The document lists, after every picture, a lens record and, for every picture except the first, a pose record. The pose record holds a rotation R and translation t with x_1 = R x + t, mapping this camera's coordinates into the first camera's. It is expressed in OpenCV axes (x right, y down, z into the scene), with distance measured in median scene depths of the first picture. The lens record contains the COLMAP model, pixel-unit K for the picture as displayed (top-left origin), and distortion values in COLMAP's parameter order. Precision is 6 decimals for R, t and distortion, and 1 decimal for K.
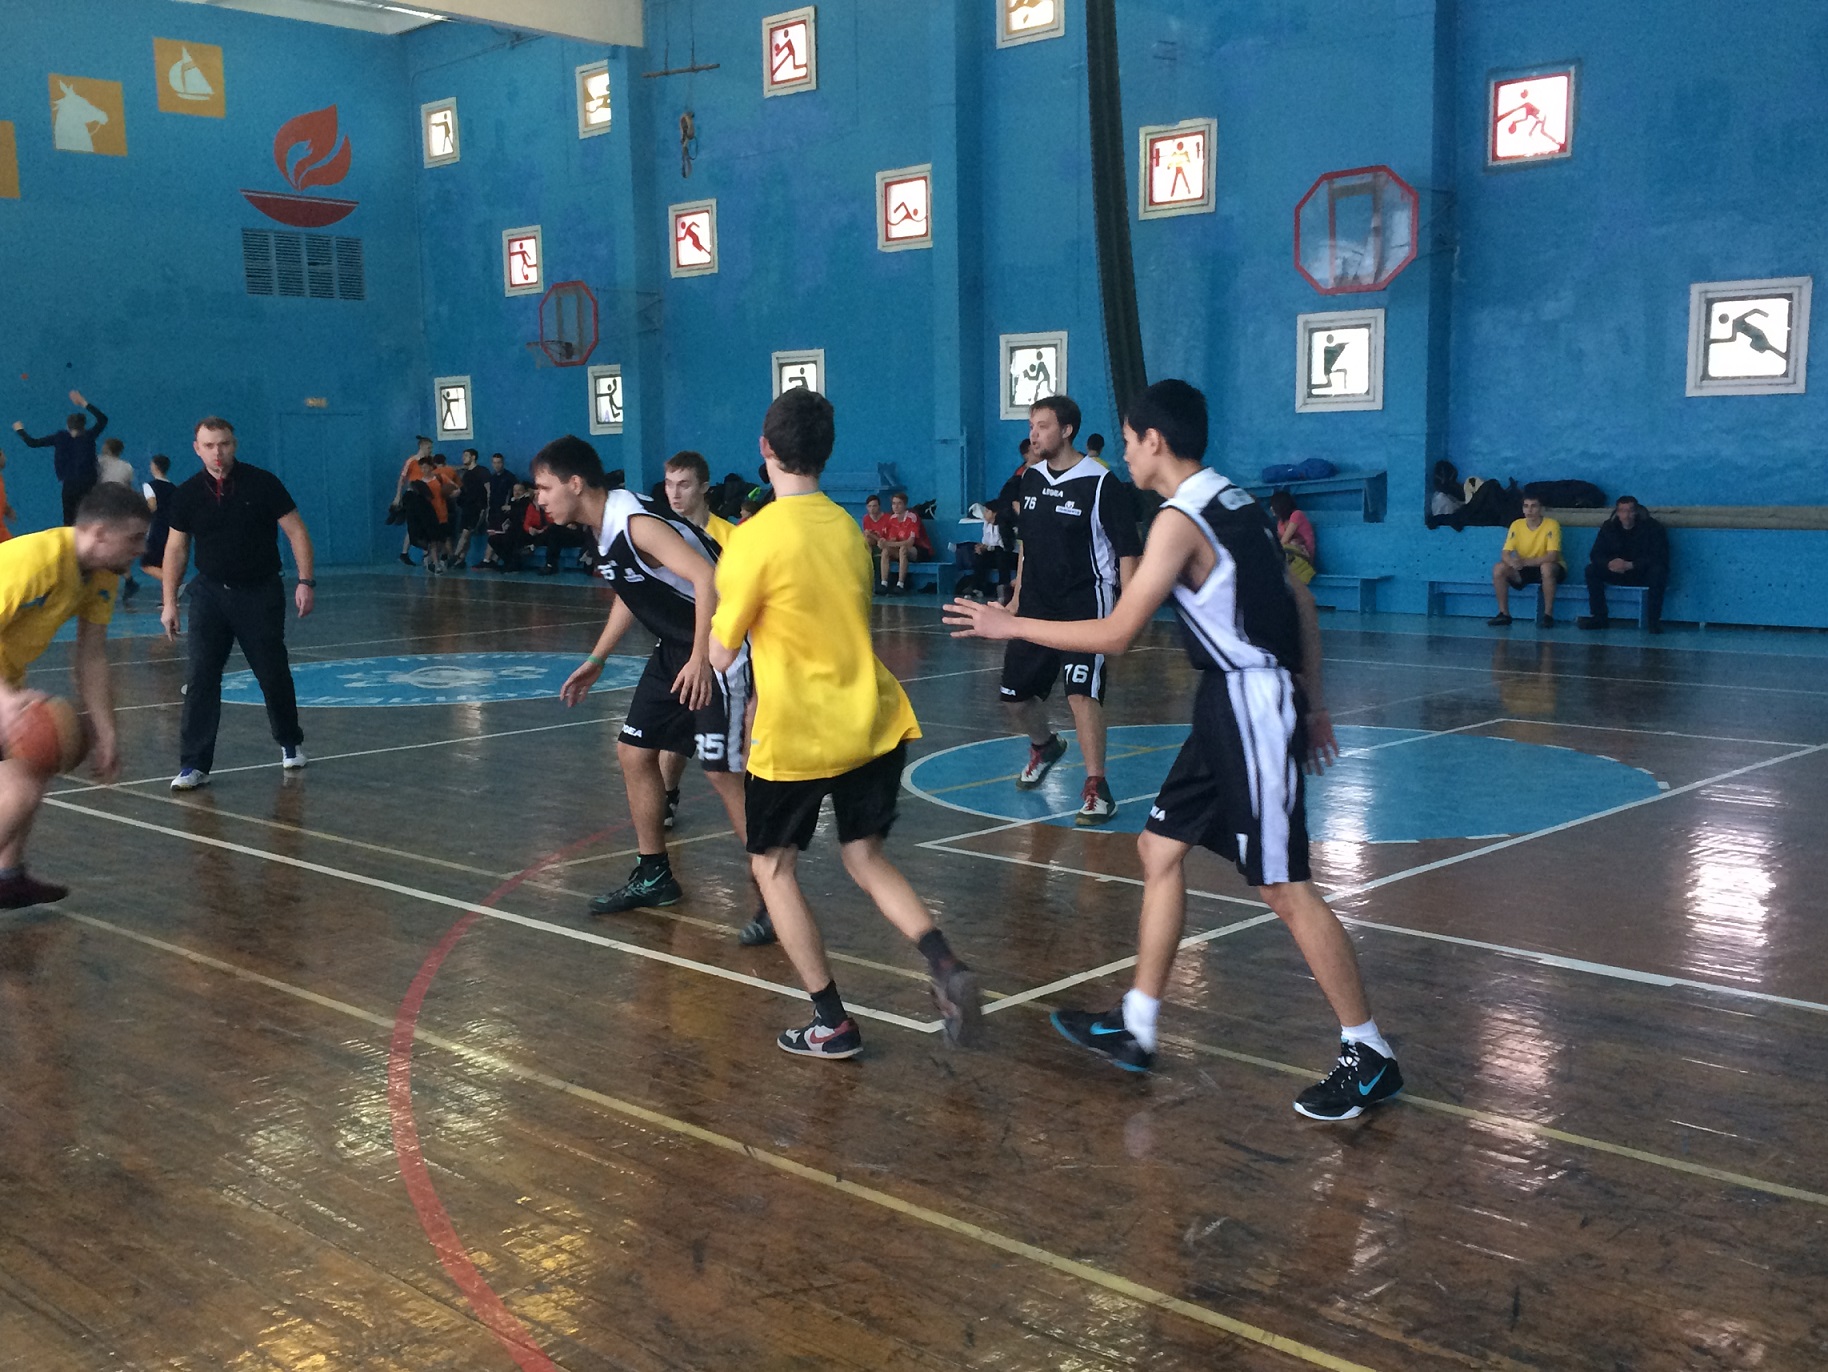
lens RADIAL K [[1906.3, 0, 920.2], [0, 1906.3, 687.9], [0, 0, 1]] dist [0.041611, 0.000000]
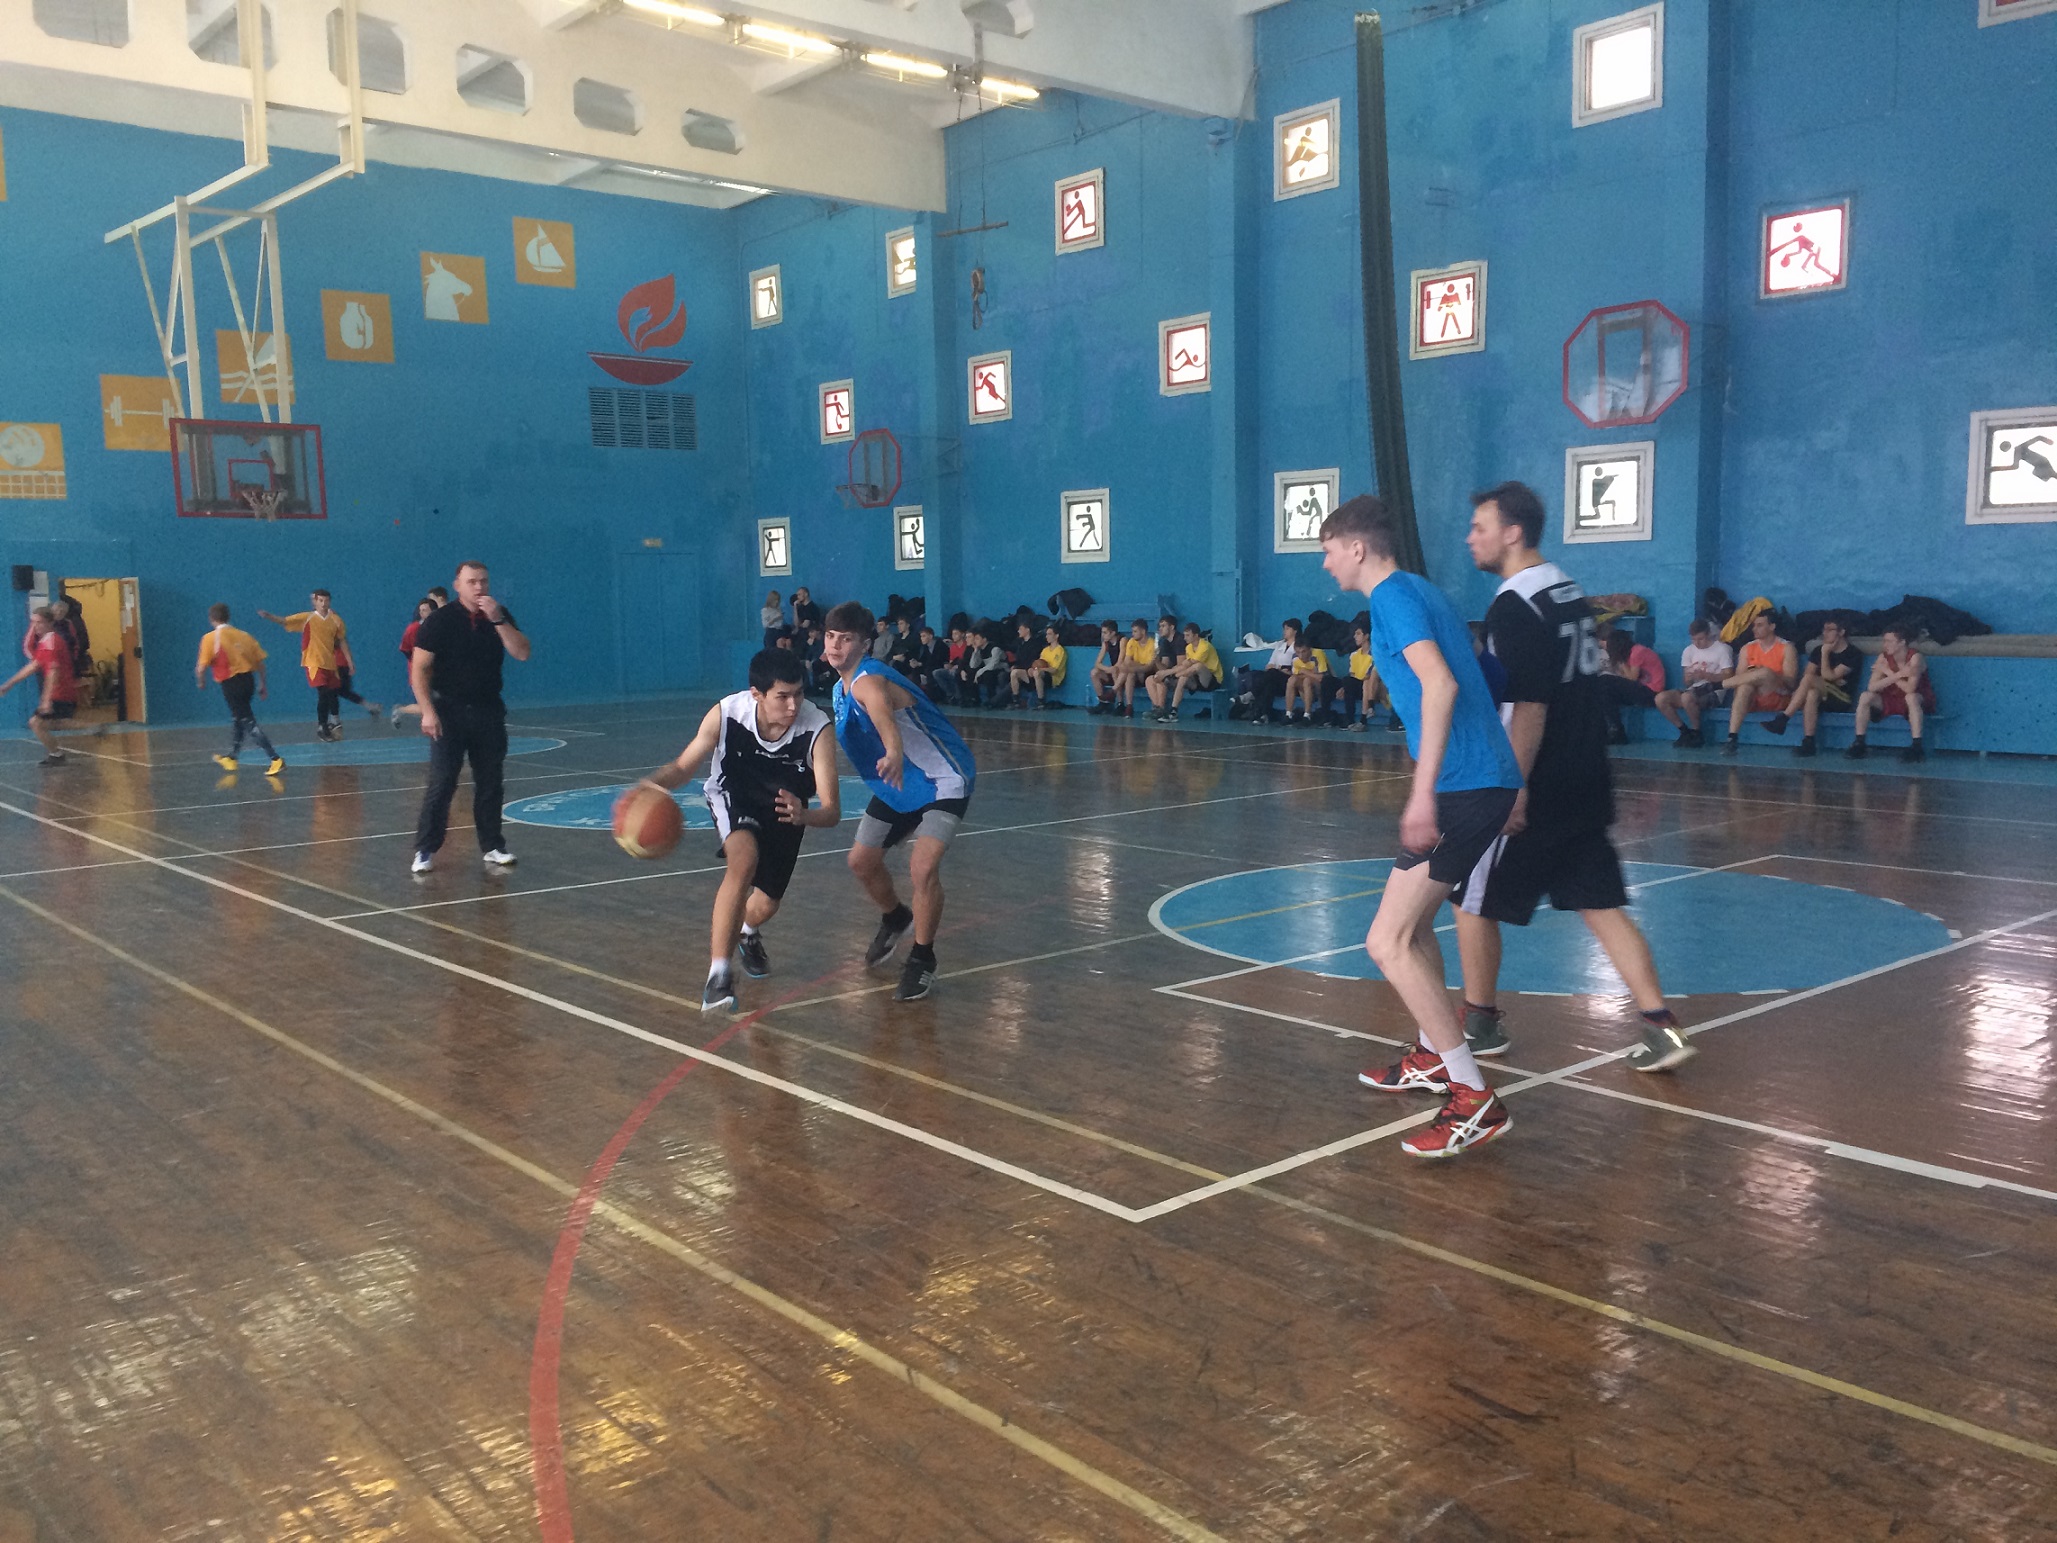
lens RADIAL K [[1735.1, 0, 1022.0], [0, 1735.1, 785.0], [0, 0, 1]] dist [0.068712, -0.093161]
pose [[0.994166, 0.006708, -0.107651, 0.008571], [-0.007502, 0.999948, -0.006973, -0.005257], [0.107598, 0.007740, 0.994164, 0.033984]]
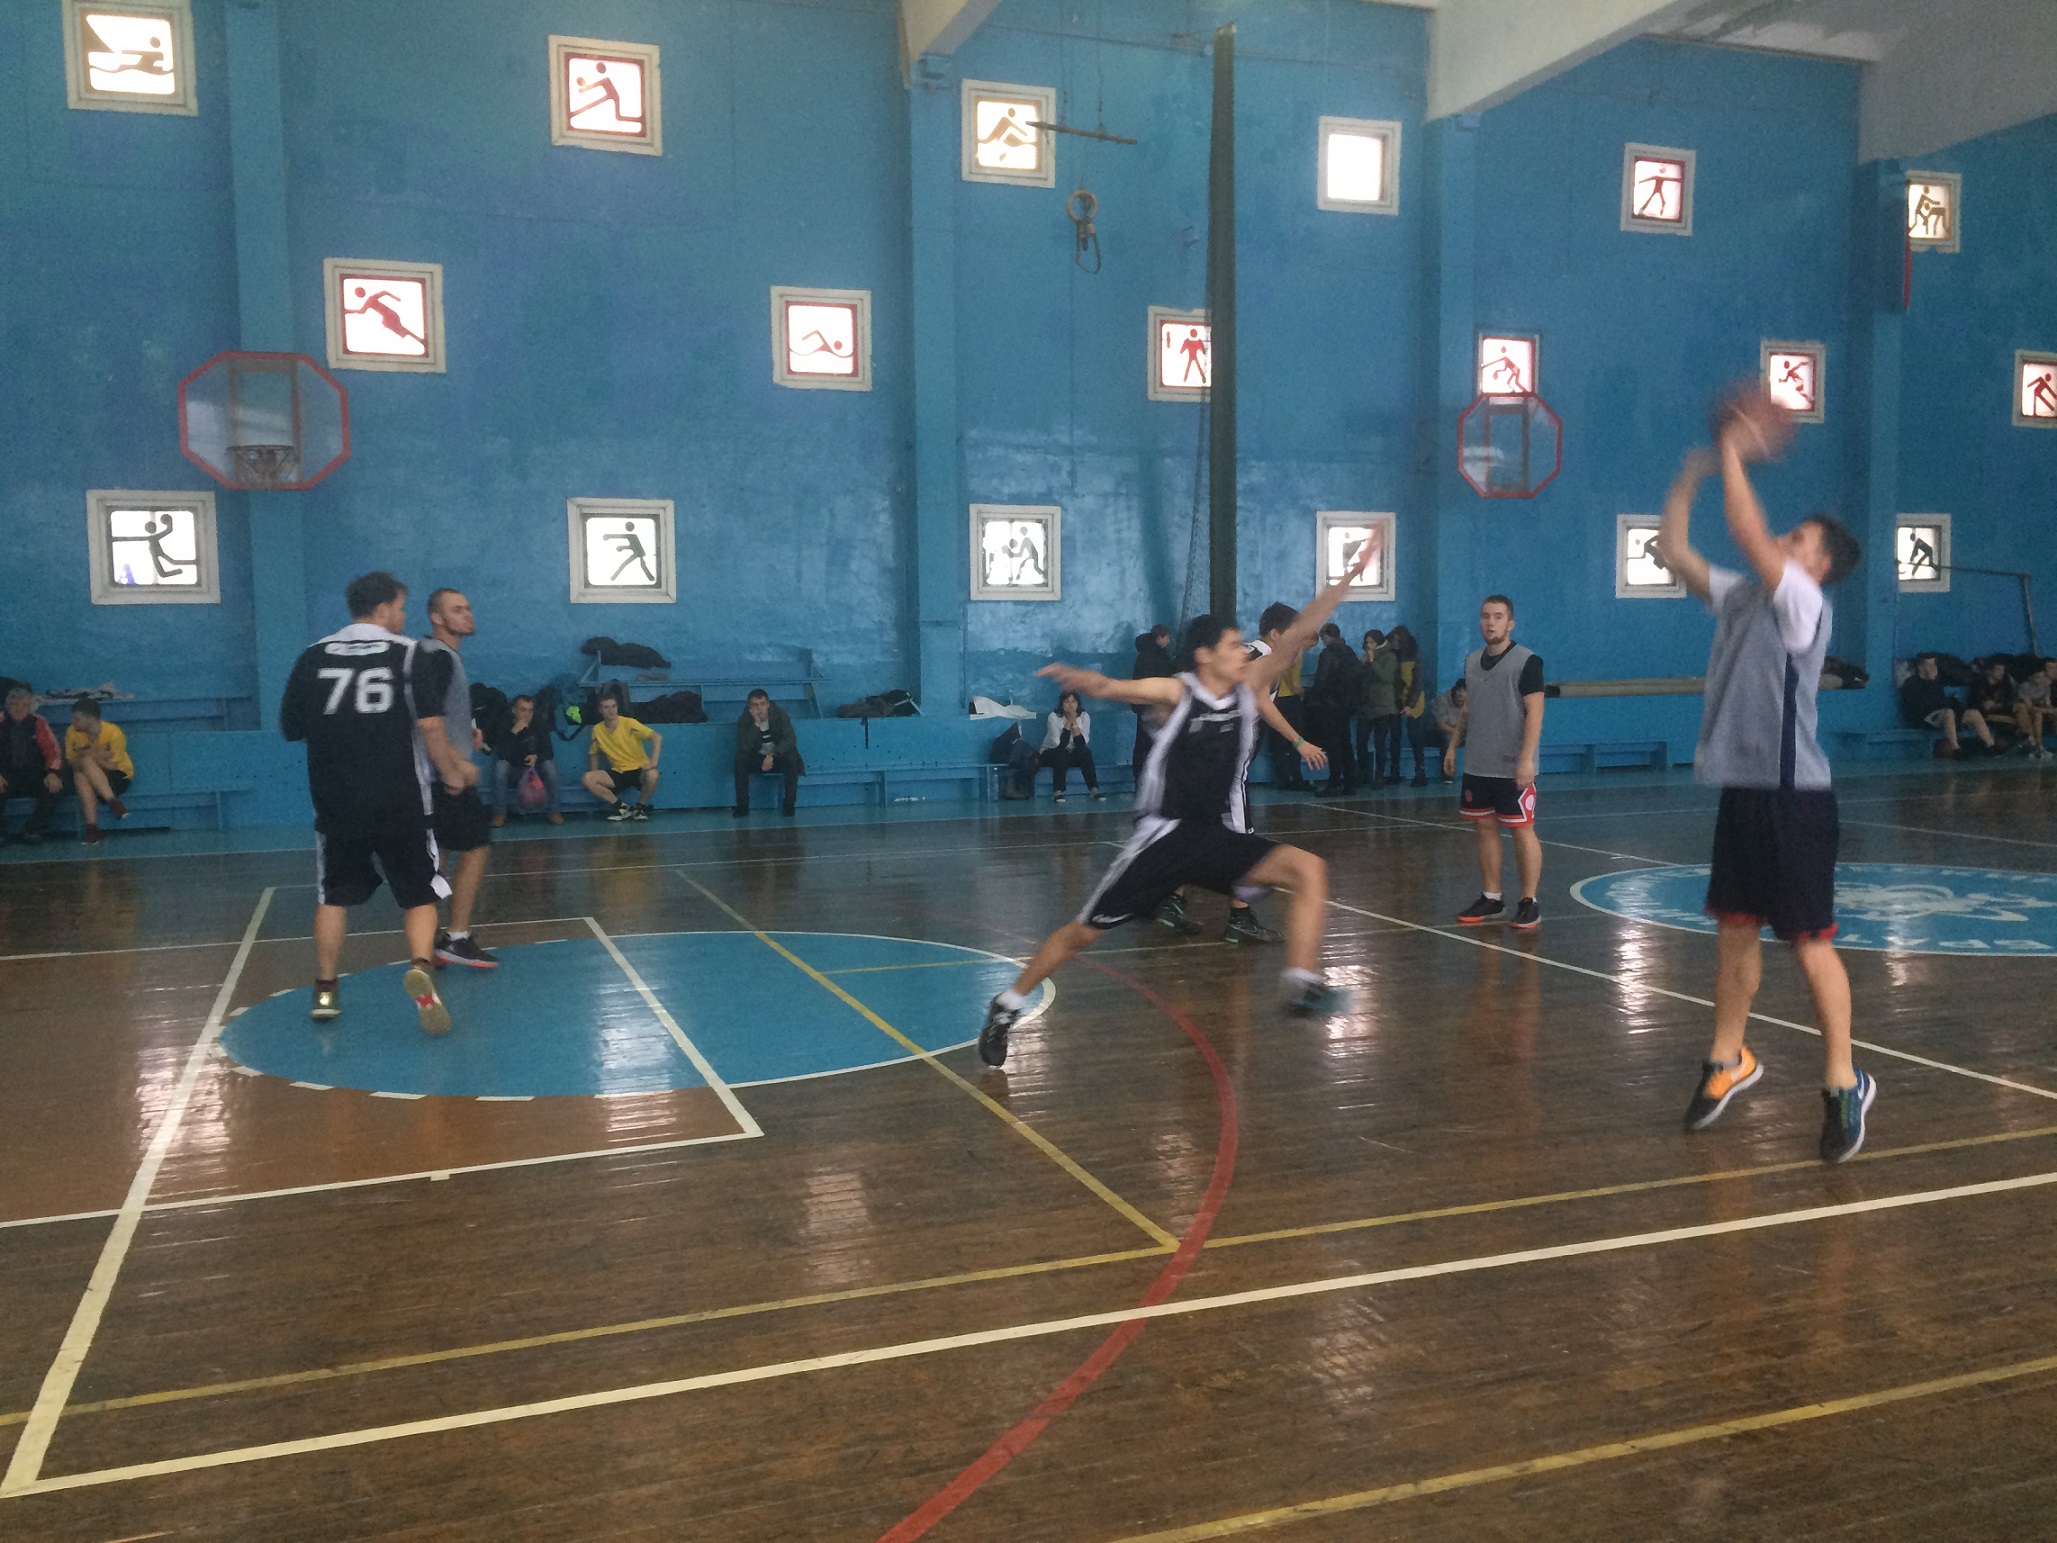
lens RADIAL K [[1735.1, 0, 1021.1], [0, 1735.1, 758.3], [0, 0, 1]] dist [0.068712, -0.093161]
pose [[0.448777, -0.049975, 0.892245, -0.731748], [0.111650, 0.993747, -0.000497, -0.073010], [-0.886641, 0.099842, 0.451551, 0.697285]]
